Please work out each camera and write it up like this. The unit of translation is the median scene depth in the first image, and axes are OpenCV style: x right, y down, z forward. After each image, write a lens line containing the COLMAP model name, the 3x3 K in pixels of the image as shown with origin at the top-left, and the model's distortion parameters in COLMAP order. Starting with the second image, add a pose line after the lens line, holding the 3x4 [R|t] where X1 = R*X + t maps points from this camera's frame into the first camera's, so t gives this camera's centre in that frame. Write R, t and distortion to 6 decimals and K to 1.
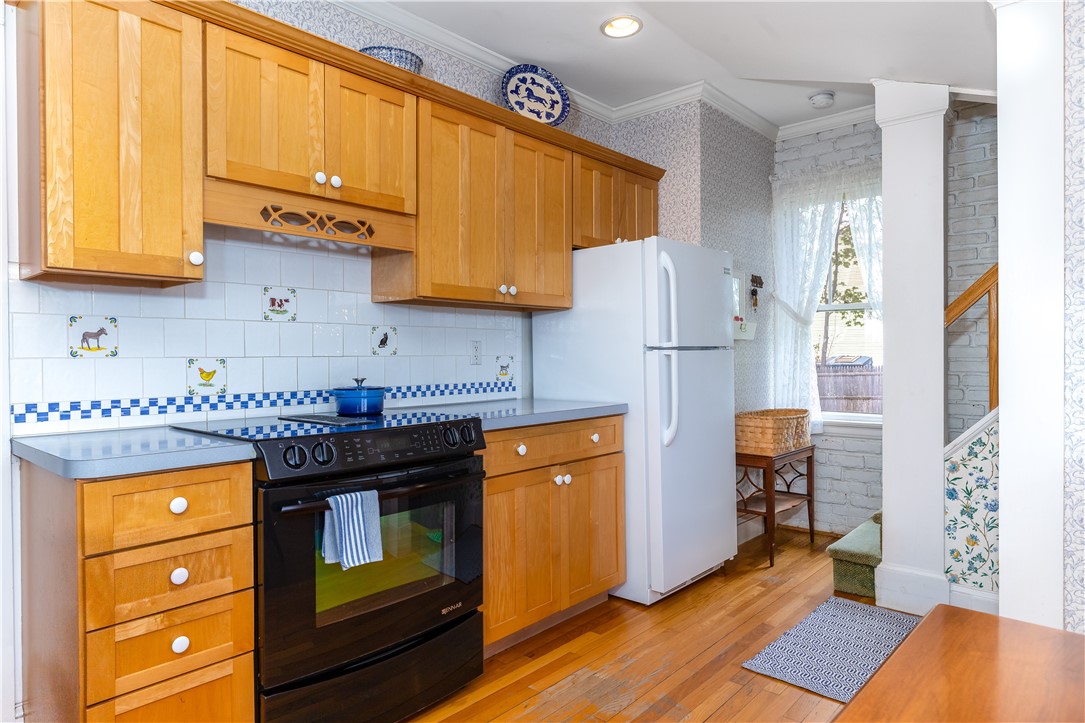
lens RADIAL K [[682.0, 0, 547.2], [0, 682.0, 360.2], [0, 0, 1]] dist [0.008051, 0.000486]
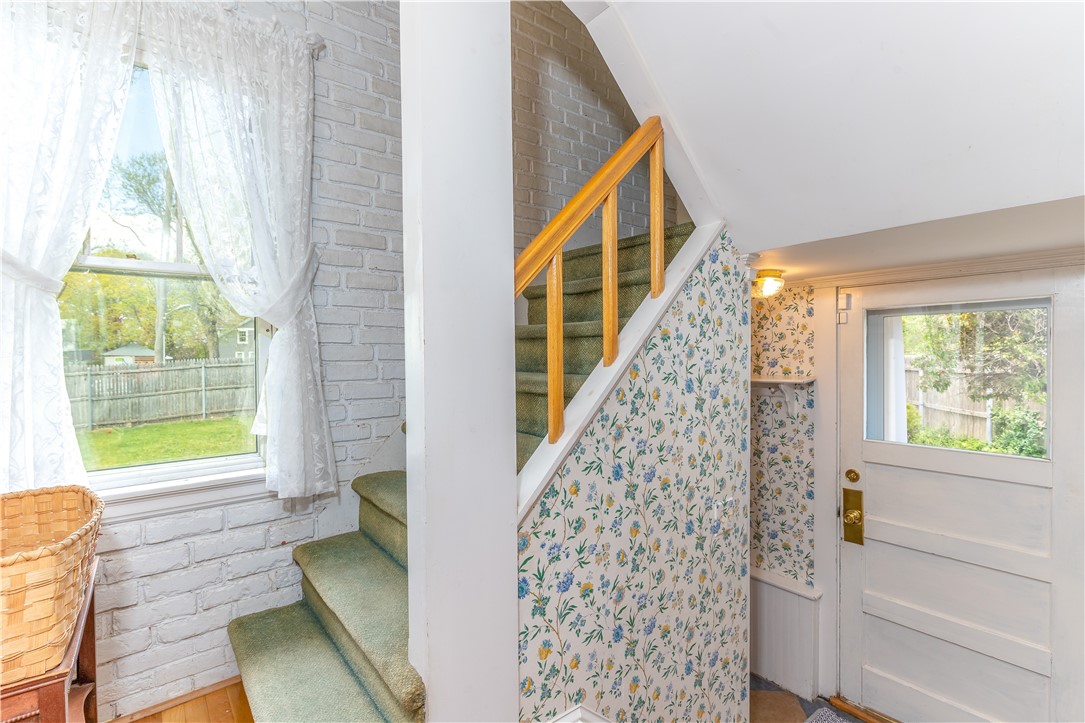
lens RADIAL K [[495.2, 0, 544.6], [0, 495.2, 360.3], [0, 0, 1]] dist [0.002969, 0.000008]
pose [[0.168604, -0.009833, 0.985635, 0.173061], [0.014253, 0.999870, 0.007536, -0.006310], [-0.985581, 0.012777, 0.168723, 0.915569]]
